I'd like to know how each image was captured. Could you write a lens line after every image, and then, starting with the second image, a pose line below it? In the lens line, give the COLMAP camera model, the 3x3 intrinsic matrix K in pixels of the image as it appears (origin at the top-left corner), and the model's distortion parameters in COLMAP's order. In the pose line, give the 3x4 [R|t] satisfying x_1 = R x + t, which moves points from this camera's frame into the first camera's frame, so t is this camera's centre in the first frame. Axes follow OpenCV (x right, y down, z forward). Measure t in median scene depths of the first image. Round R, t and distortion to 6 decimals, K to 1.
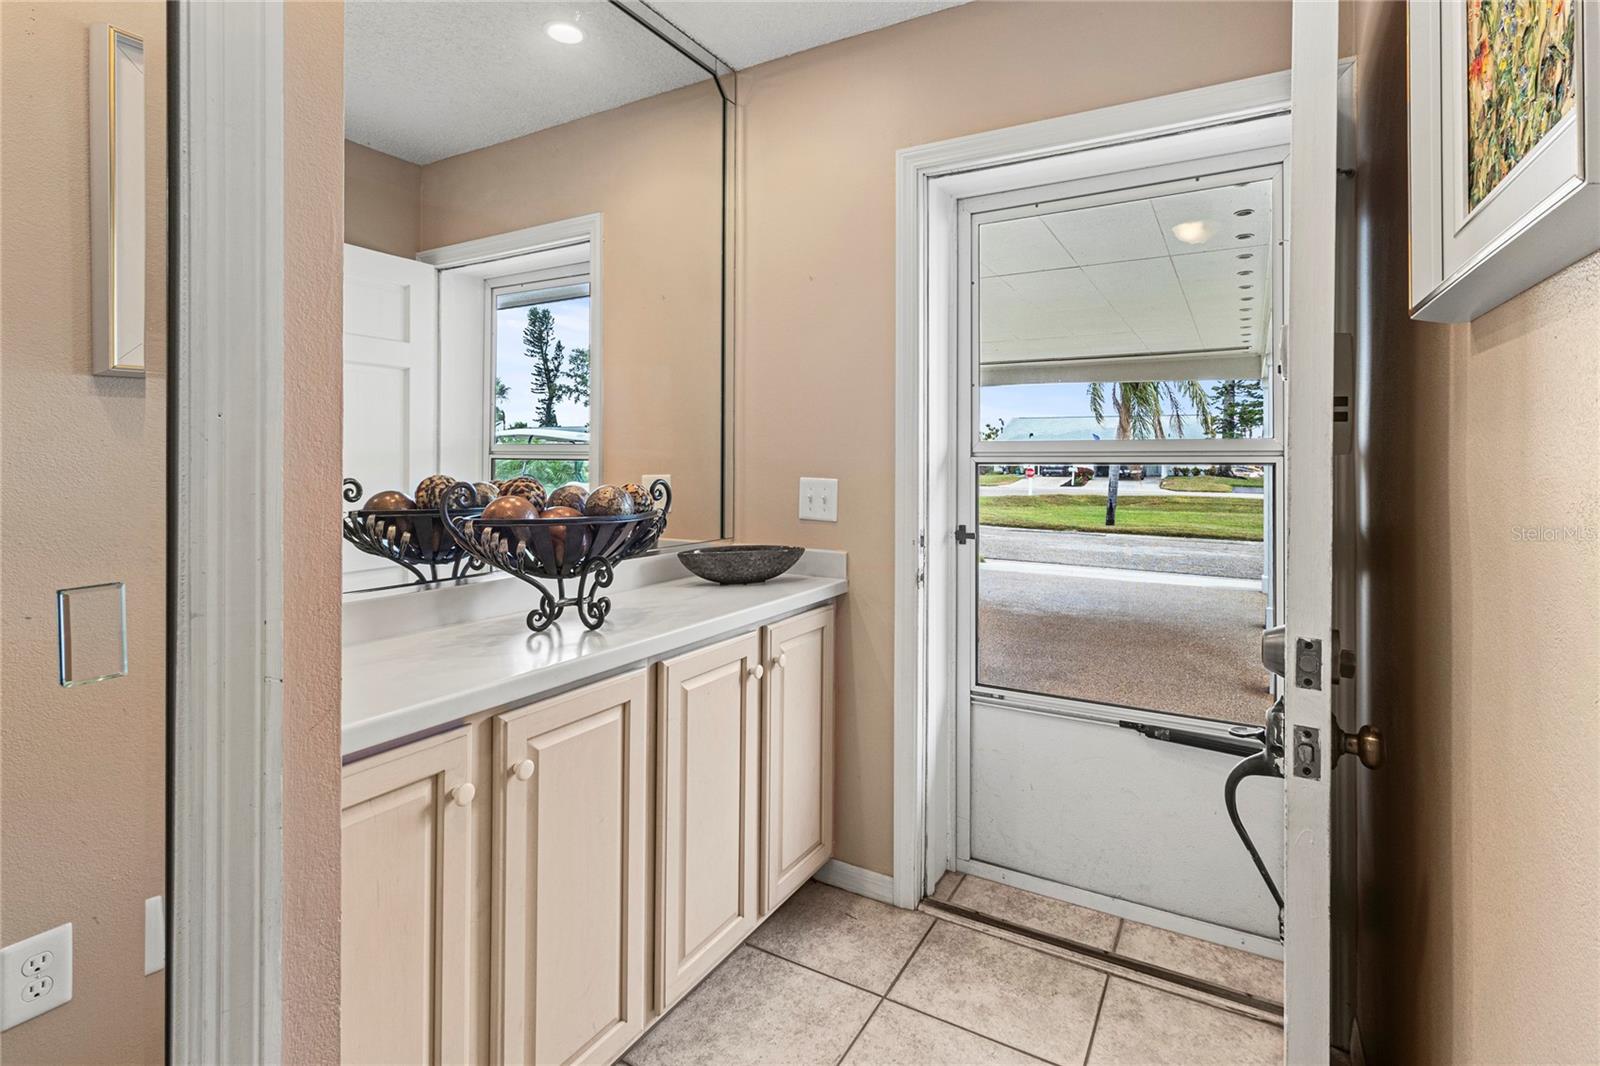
lens RADIAL K [[750.5, 0, 831.2], [0, 750.5, 458.3], [0, 0, 1]] dist [-0.000614, 0.000981]
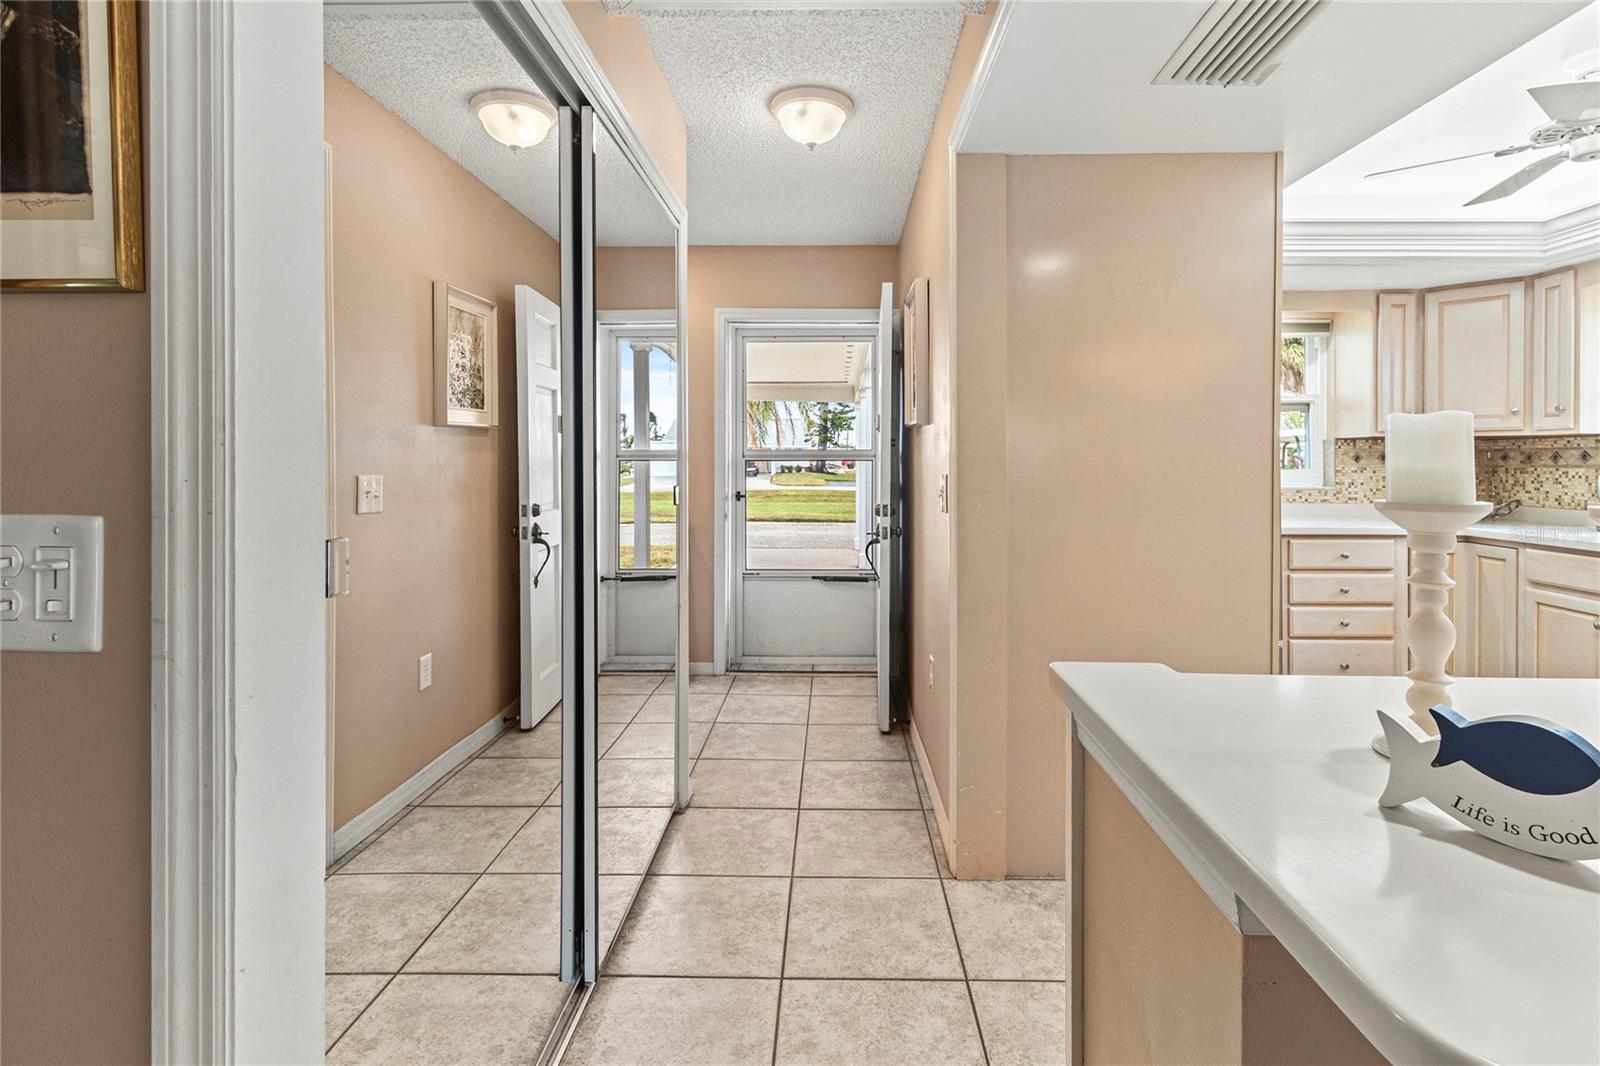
lens RADIAL K [[750.5, 0, 831.2], [0, 750.5, 458.3], [0, 0, 1]] dist [-0.000614, 0.000981]
pose [[0.876980, -0.001034, 0.480526, -0.065492], [0.000286, 0.999999, 0.001629, -0.000246], [-0.480527, -0.001291, 0.876979, -0.100738]]
